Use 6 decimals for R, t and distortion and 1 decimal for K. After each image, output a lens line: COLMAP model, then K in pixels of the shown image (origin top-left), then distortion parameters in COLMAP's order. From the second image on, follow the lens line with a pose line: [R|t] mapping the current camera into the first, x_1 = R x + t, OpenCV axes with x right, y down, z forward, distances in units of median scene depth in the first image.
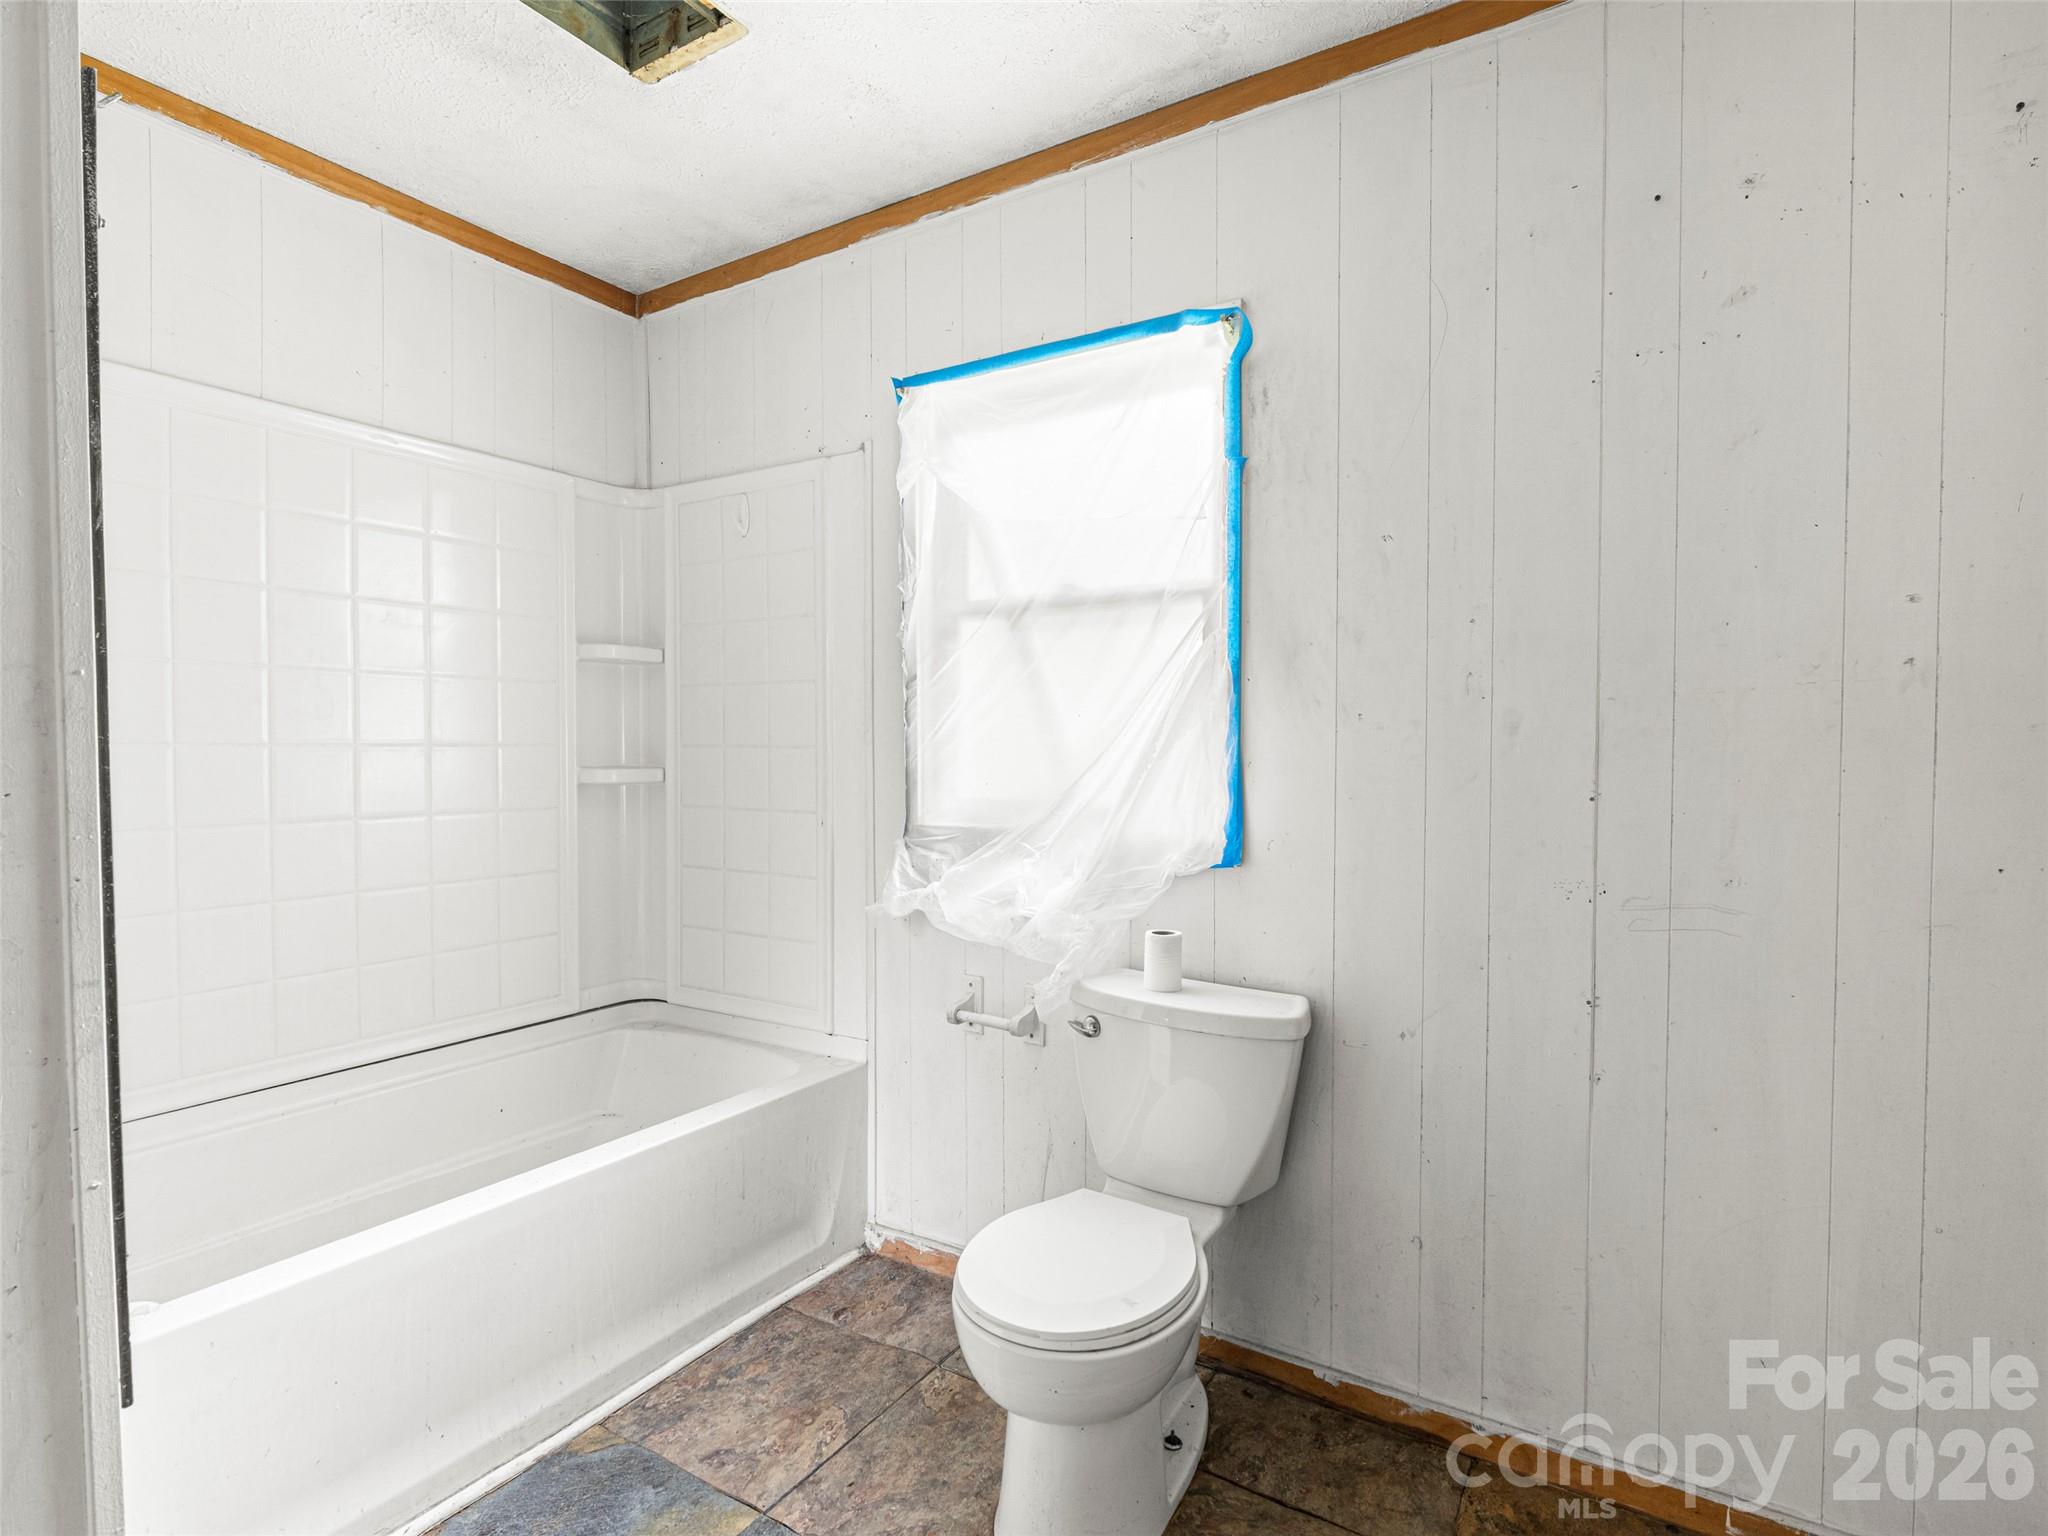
lens RADIAL K [[1034.9, 0, 1017.4], [0, 1034.9, 768.9], [0, 0, 1]] dist [-0.008360, 0.001727]
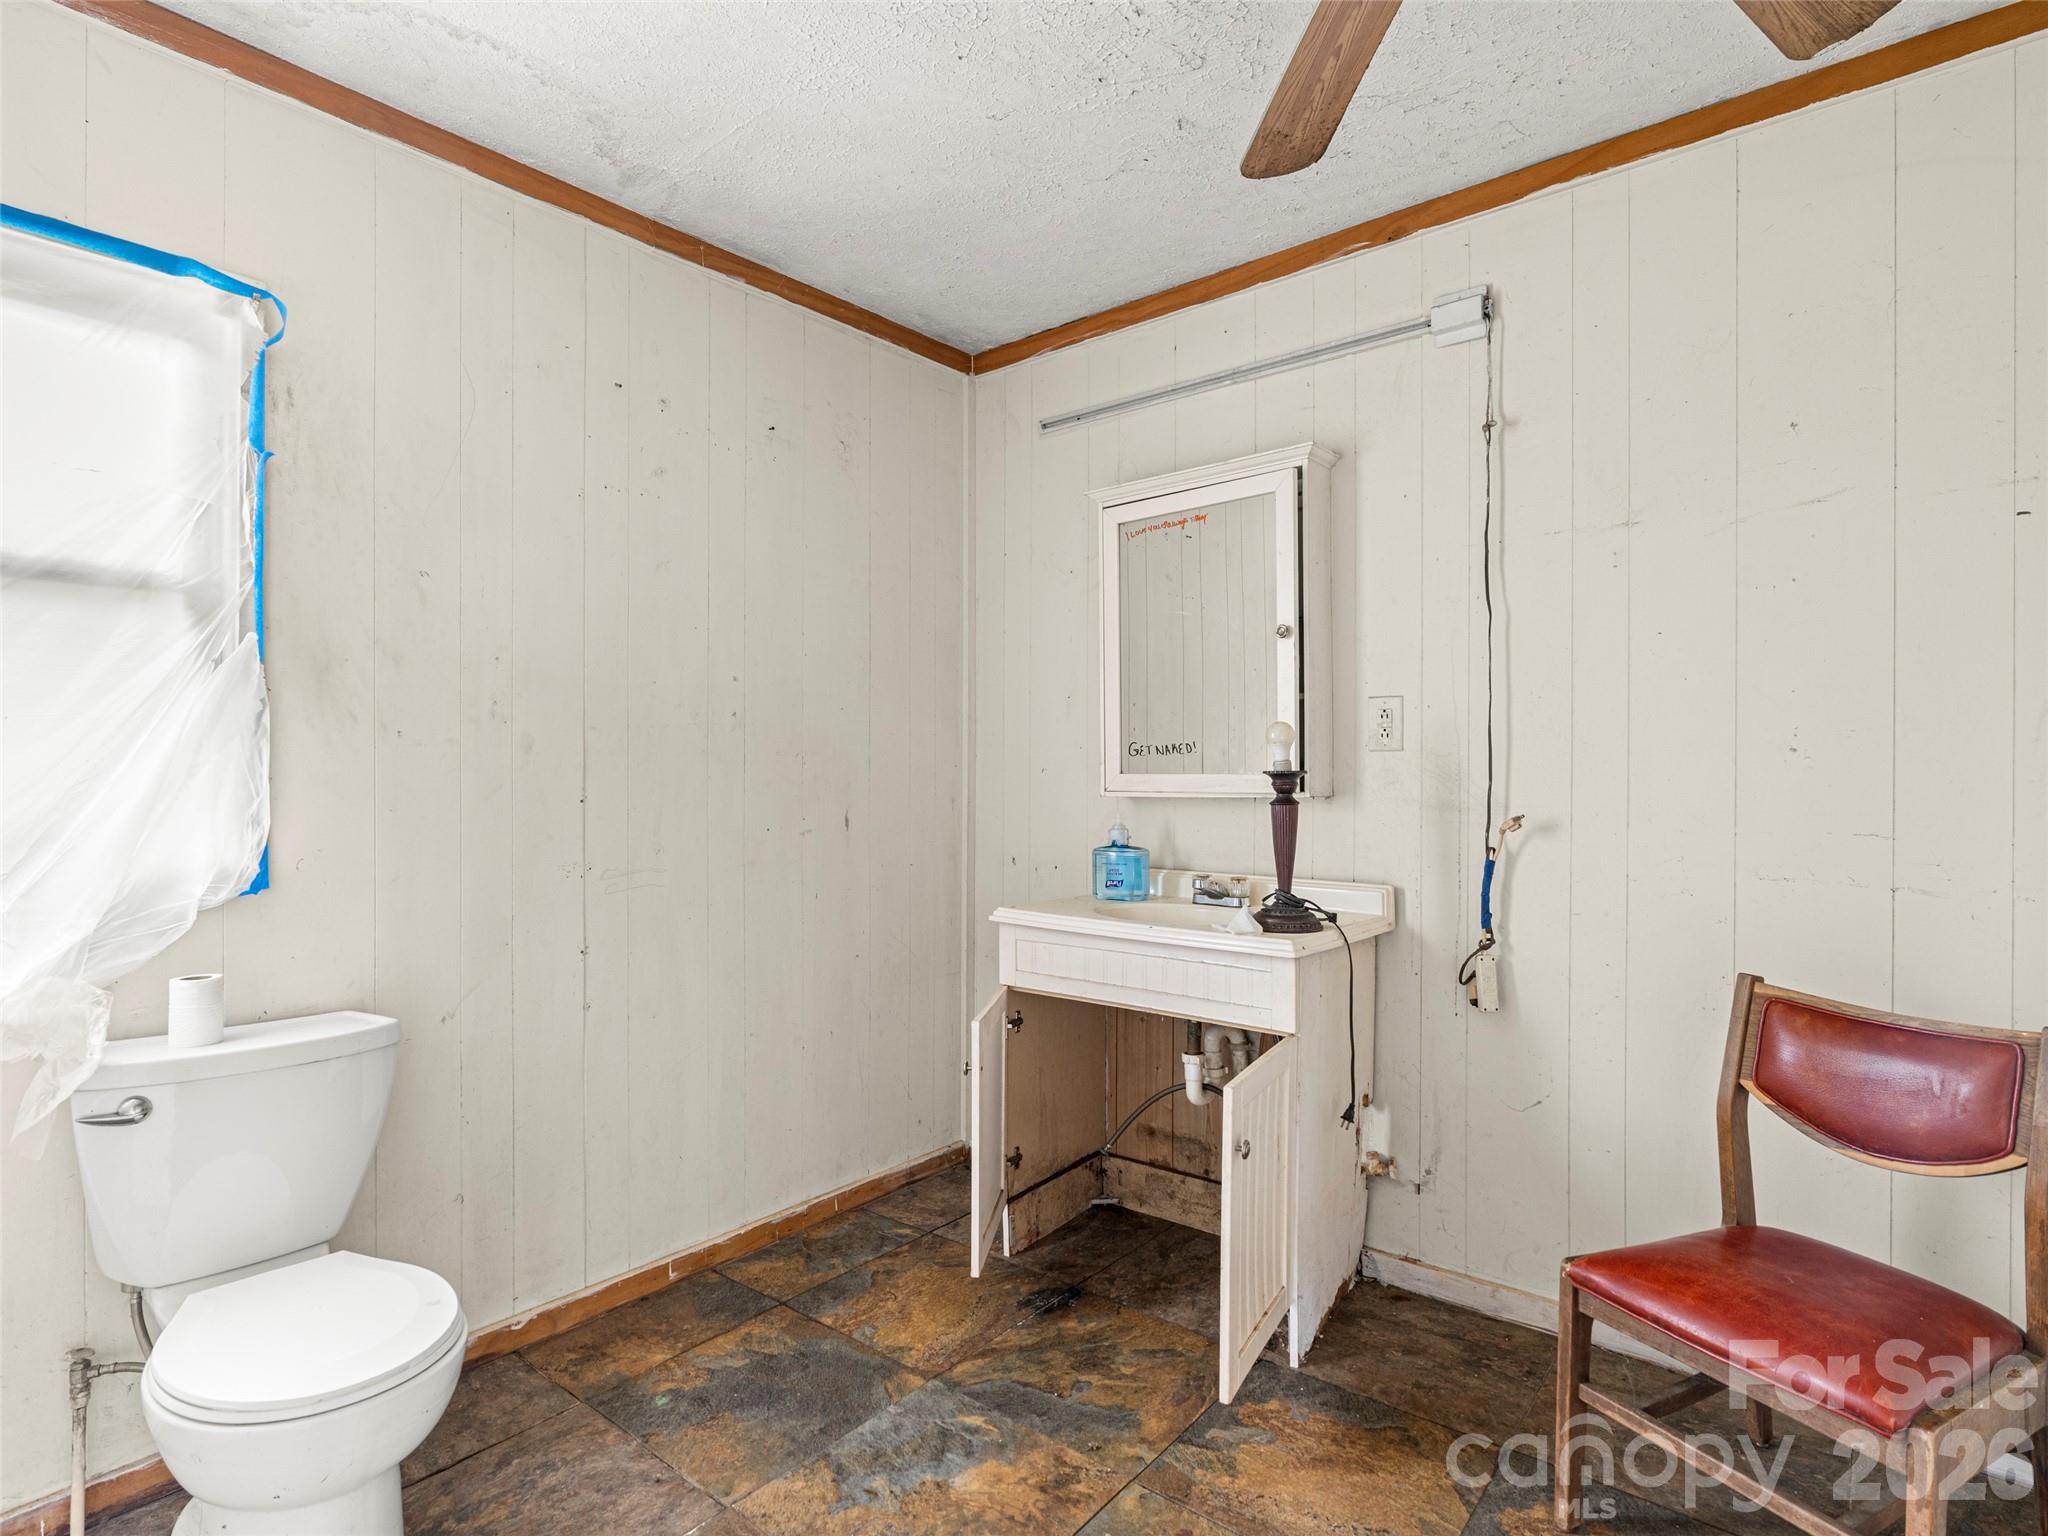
lens RADIAL K [[1034.9, 0, 1017.4], [0, 1034.9, 768.9], [0, 0, 1]] dist [-0.008360, 0.001727]
pose [[0.145422, 0.002476, 0.989367, -0.646353], [0.027937, 0.999588, -0.006608, 0.011185], [-0.988975, 0.028601, 0.145293, 0.215464]]
